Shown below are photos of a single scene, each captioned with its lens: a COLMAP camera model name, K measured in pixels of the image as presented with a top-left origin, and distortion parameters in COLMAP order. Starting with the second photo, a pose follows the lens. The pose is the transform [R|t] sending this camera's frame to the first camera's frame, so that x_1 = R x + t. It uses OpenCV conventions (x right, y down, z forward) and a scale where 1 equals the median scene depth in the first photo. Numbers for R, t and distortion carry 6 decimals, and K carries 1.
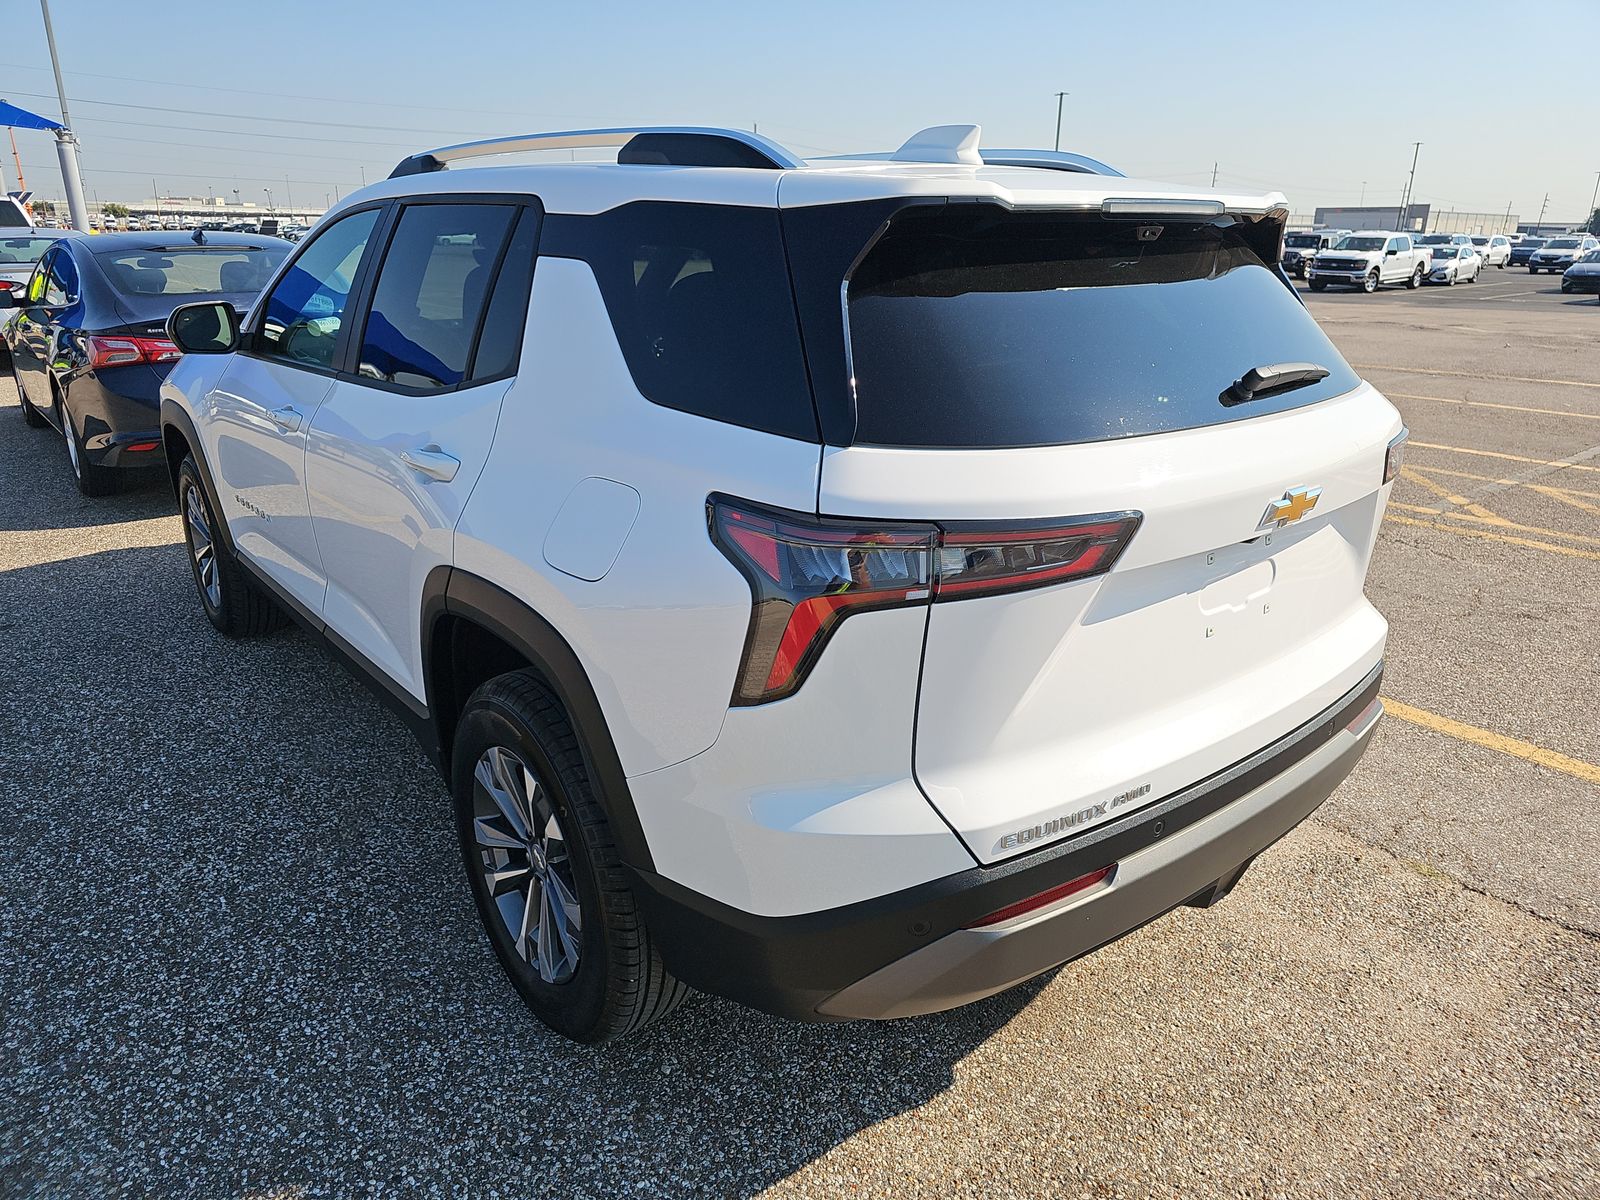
lens RADIAL K [[1062.8, 0, 789.8], [0, 1062.8, 609.6], [0, 0, 1]] dist [0.043276, -0.027067]
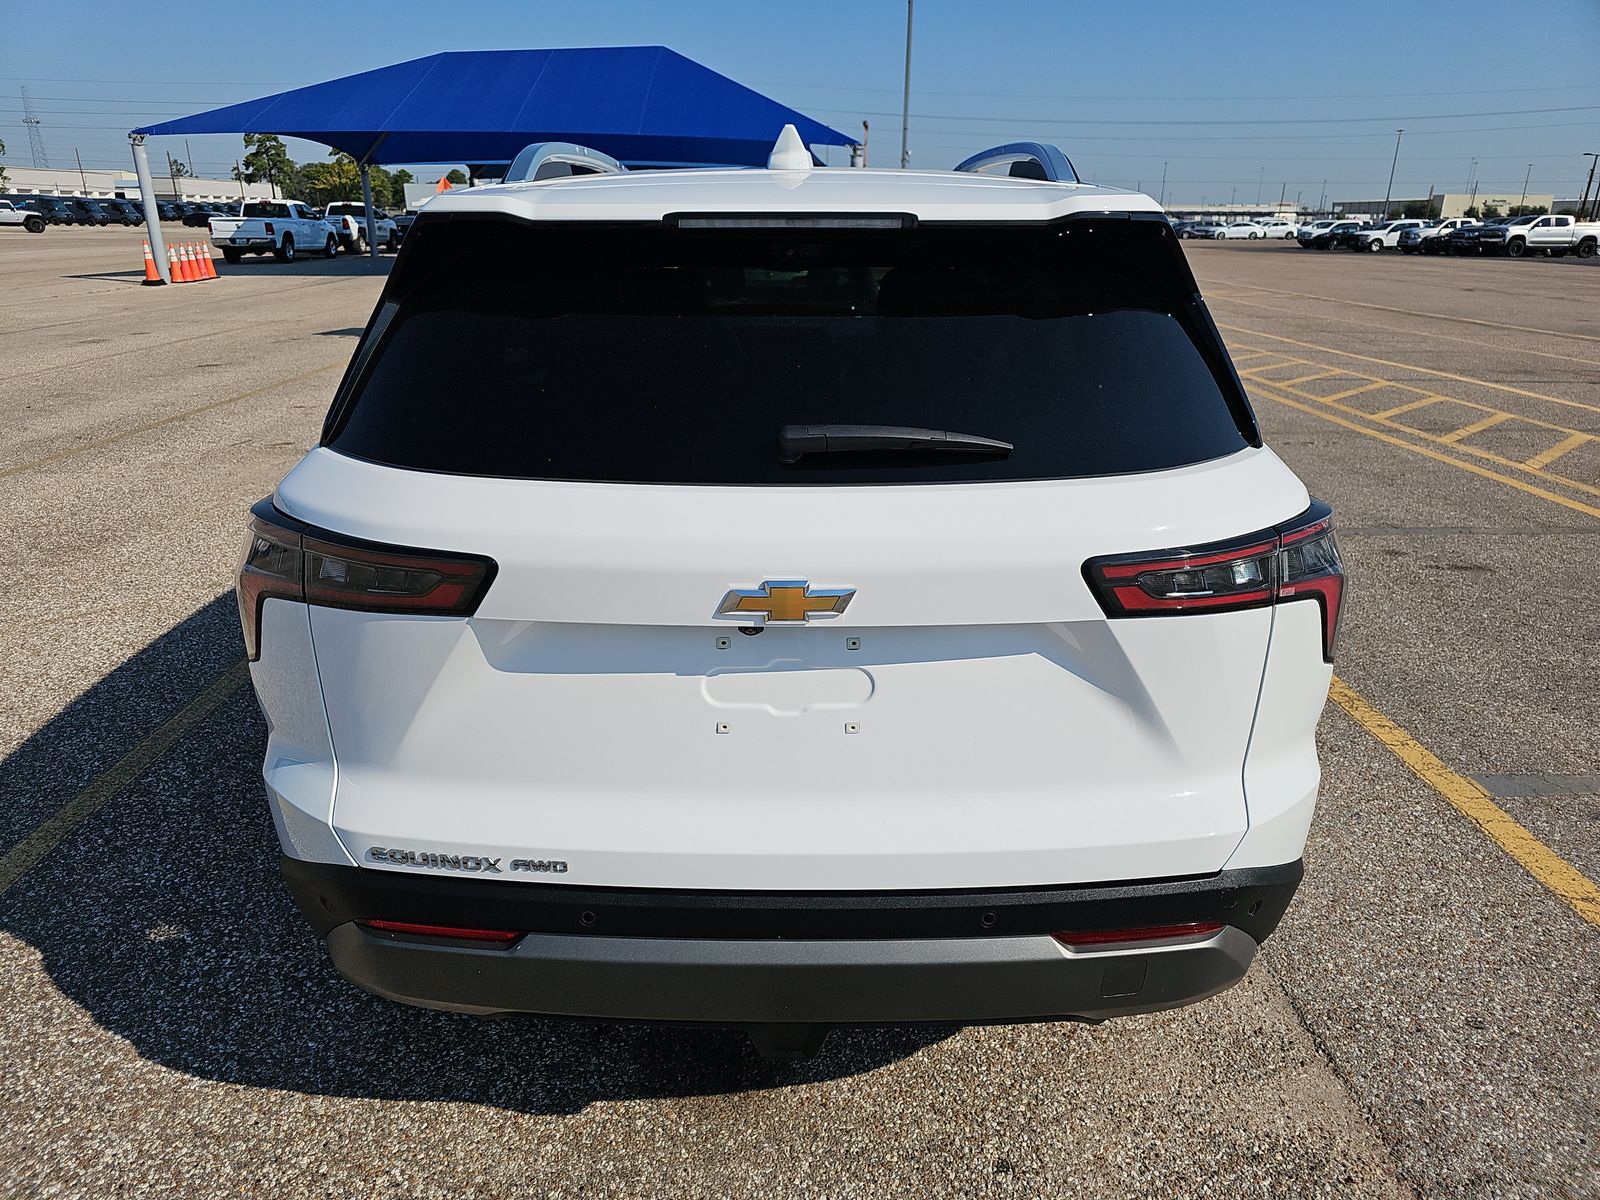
lens RADIAL K [[1070.3, 0, 799.0], [0, 1070.3, 623.3], [0, 0, 1]] dist [0.007070, 0.003822]
pose [[0.769852, 0.222961, -0.598010, 0.868683], [-0.213730, 0.972956, 0.087609, -0.137134], [0.601371, 0.060367, 0.796686, 0.339750]]
